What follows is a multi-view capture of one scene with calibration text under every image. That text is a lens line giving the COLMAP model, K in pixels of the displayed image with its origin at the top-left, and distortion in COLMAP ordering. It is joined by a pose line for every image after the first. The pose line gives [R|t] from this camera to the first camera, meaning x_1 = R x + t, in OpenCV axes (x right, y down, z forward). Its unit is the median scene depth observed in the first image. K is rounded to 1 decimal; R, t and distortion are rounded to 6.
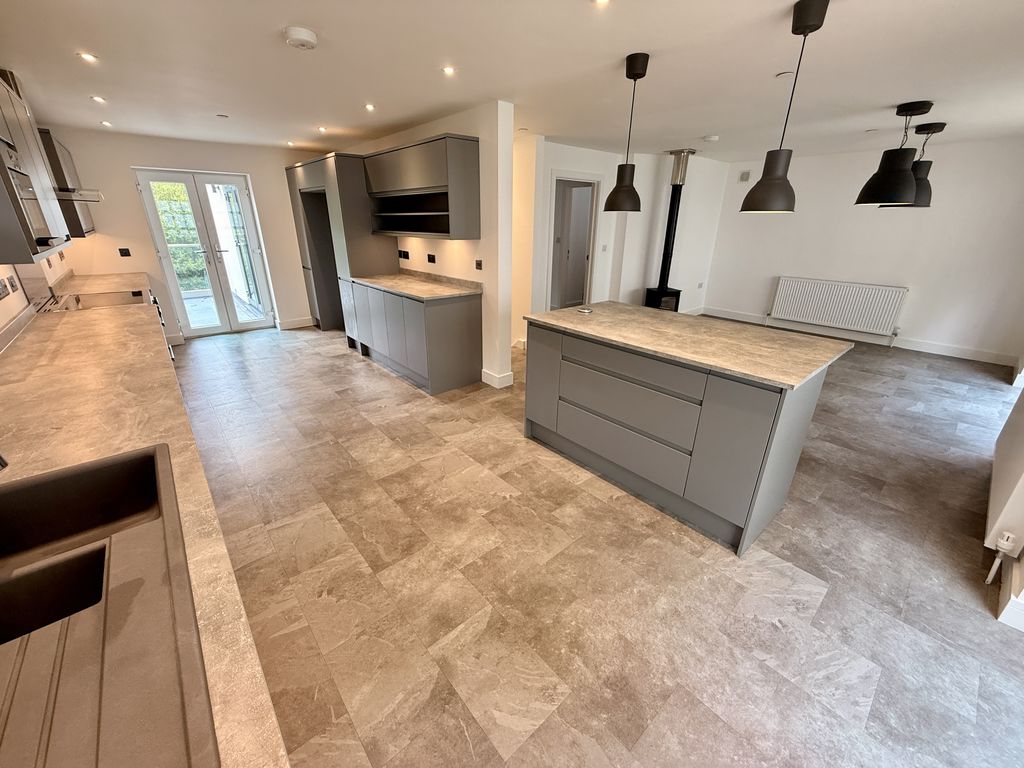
lens RADIAL K [[408.5, 0, 510.6], [0, 408.5, 383.8], [0, 0, 1]] dist [-0.001016, -0.000233]
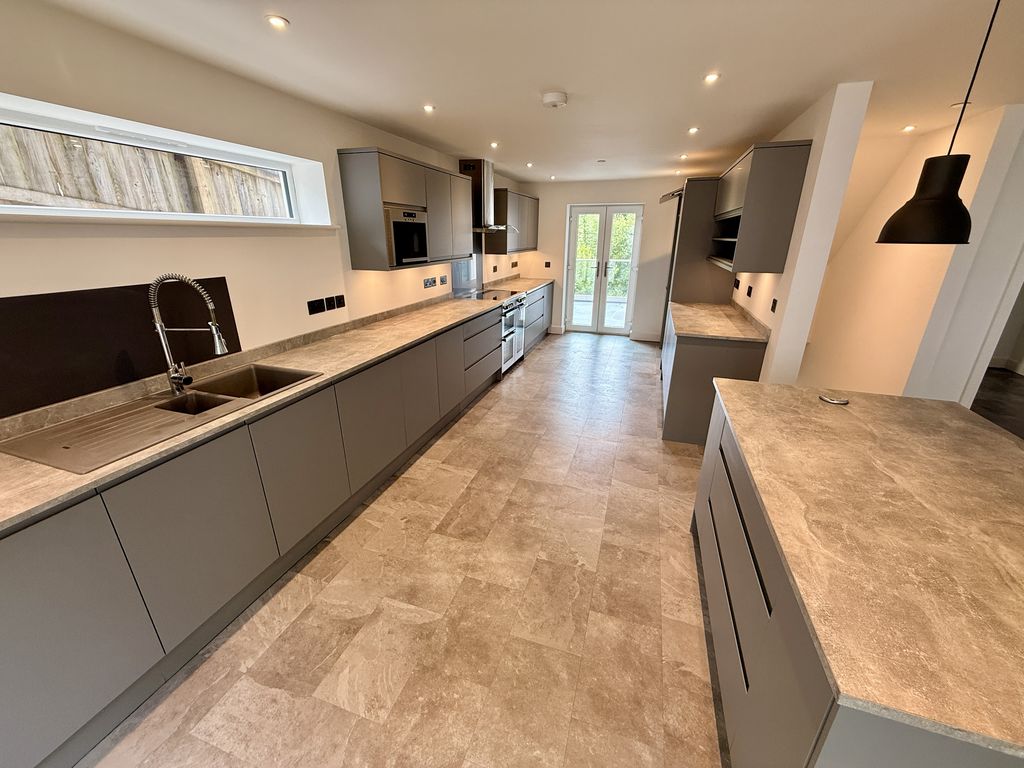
lens RADIAL K [[408.5, 0, 508.7], [0, 408.5, 384.0], [0, 0, 1]] dist [-0.001016, -0.000233]
pose [[0.505915, 0.288896, -0.812766, 0.565681], [-0.318161, 0.938307, 0.135476, -0.169377], [0.801763, 0.190051, 0.566619, 0.337789]]
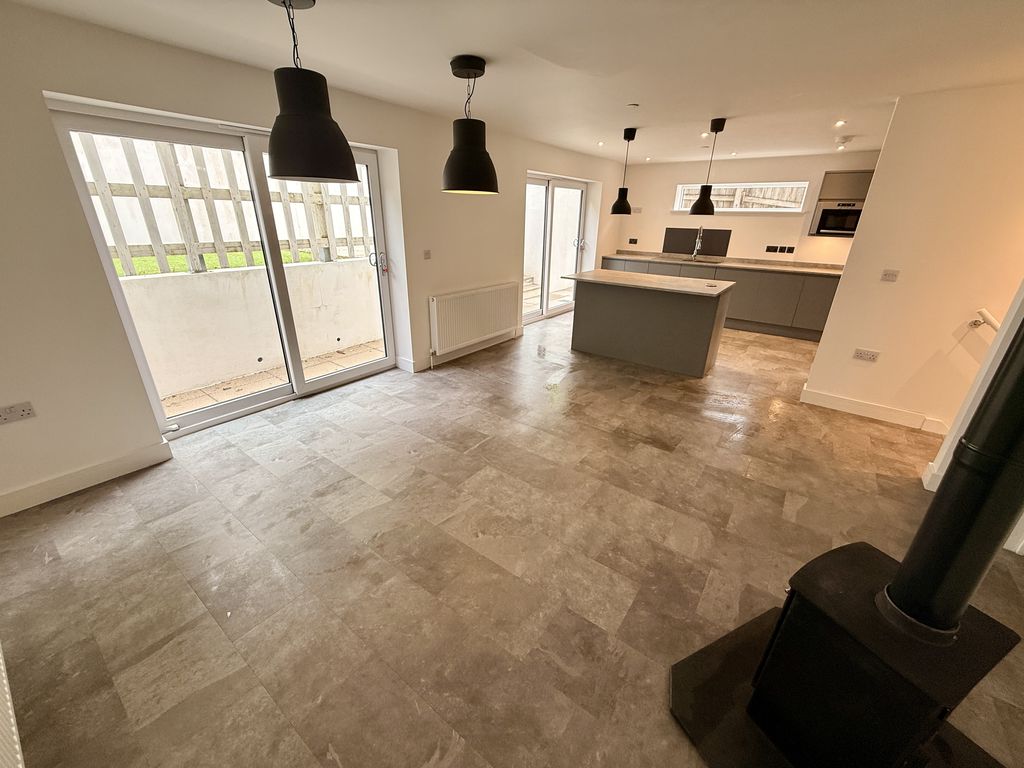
lens RADIAL K [[408.5, 0, 509.6], [0, 408.5, 384.1], [0, 0, 1]] dist [-0.001016, -0.000233]
pose [[-0.976964, 0.057854, -0.205414, 1.540966], [-0.102196, 0.718172, 0.688320, -1.099411], [0.187344, 0.693456, -0.695716, 2.752238]]
